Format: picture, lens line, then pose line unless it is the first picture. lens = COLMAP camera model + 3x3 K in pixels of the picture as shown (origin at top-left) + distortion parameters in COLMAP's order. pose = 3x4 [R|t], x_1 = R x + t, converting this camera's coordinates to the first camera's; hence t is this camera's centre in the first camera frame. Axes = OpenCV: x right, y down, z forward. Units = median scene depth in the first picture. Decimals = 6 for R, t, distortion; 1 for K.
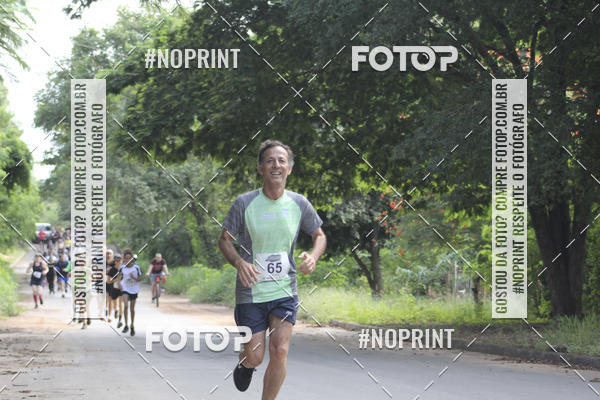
lens RADIAL K [[4069.0, 0, 319.8], [0, 4069.0, 160.7], [0, 0, 1]] dist [0.917937, 0.000000]
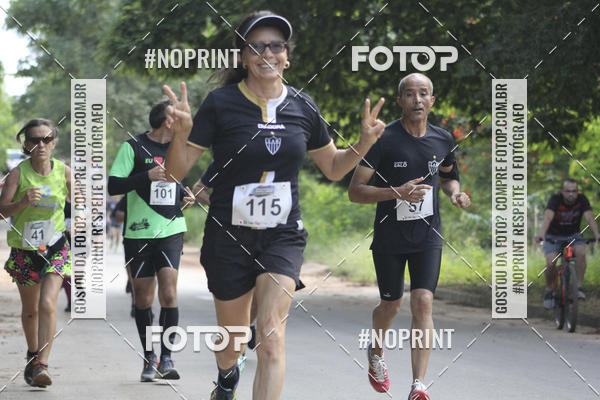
lens RADIAL K [[4069.0, 0, 303.0], [0, 4069.0, 201.1], [0, 0, 1]] dist [0.917937, 0.000000]
pose [[0.999852, 0.011480, -0.012848, -0.001681], [-0.011037, 0.999358, 0.034086, -0.002641], [0.013231, -0.033940, 0.999336, 0.207534]]
